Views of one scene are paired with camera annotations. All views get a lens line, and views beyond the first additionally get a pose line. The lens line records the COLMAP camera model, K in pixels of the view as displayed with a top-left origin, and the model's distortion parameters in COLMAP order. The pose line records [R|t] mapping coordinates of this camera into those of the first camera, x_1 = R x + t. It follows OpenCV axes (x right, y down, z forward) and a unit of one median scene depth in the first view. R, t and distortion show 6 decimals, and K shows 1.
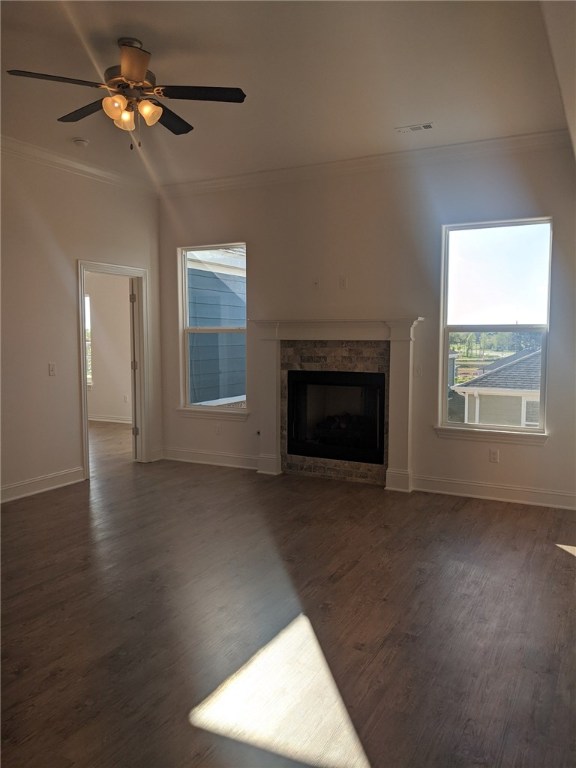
lens RADIAL K [[610.3, 0, 282.7], [0, 610.3, 383.8], [0, 0, 1]] dist [0.047850, -0.107986]
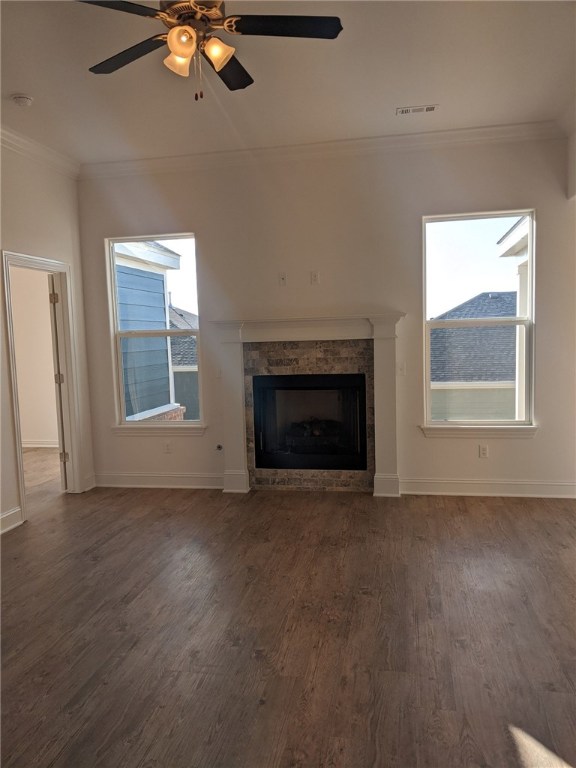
lens RADIAL K [[610.3, 0, 279.8], [0, 610.3, 394.9], [0, 0, 1]] dist [0.047850, -0.107986]
pose [[0.958879, -0.058163, 0.277790, -0.225185], [0.054052, 0.998286, 0.022440, -0.013171], [-0.278619, -0.006502, 0.960380, 0.133395]]
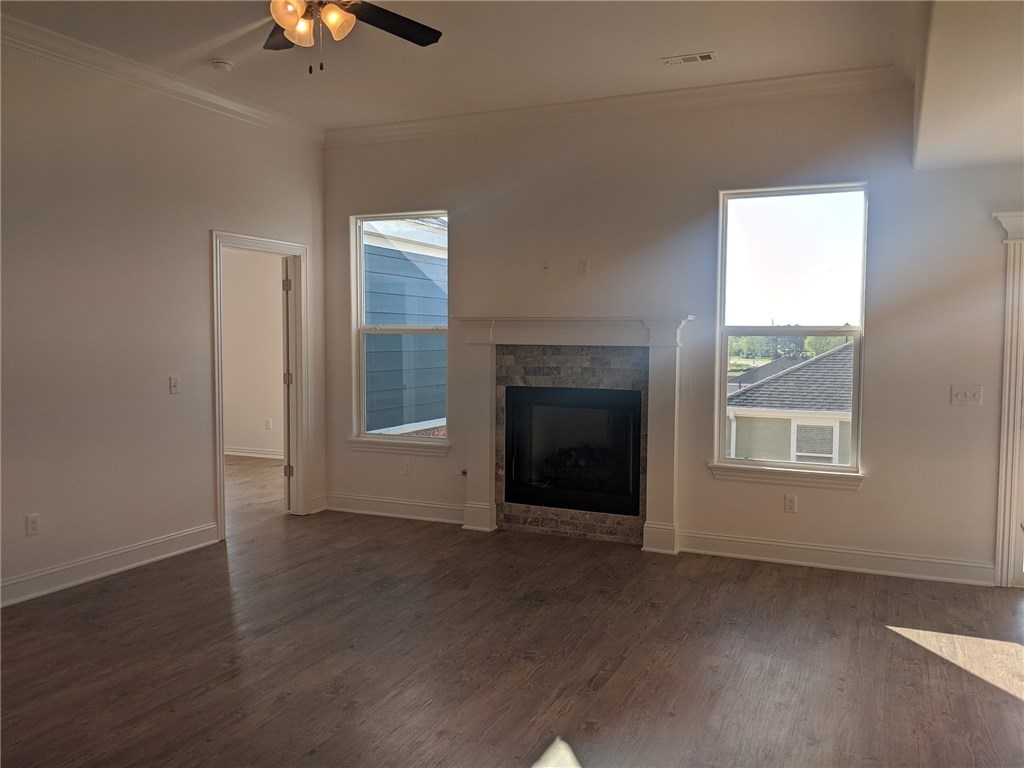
lens RADIAL K [[813.7, 0, 524.3], [0, 813.7, 384.6], [0, 0, 1]] dist [0.047850, -0.107986]
pose [[0.997598, 0.002359, 0.069229, -0.040330], [-0.000977, 0.999800, -0.019999, -0.005352], [-0.069262, 0.019884, 0.997400, 0.036406]]
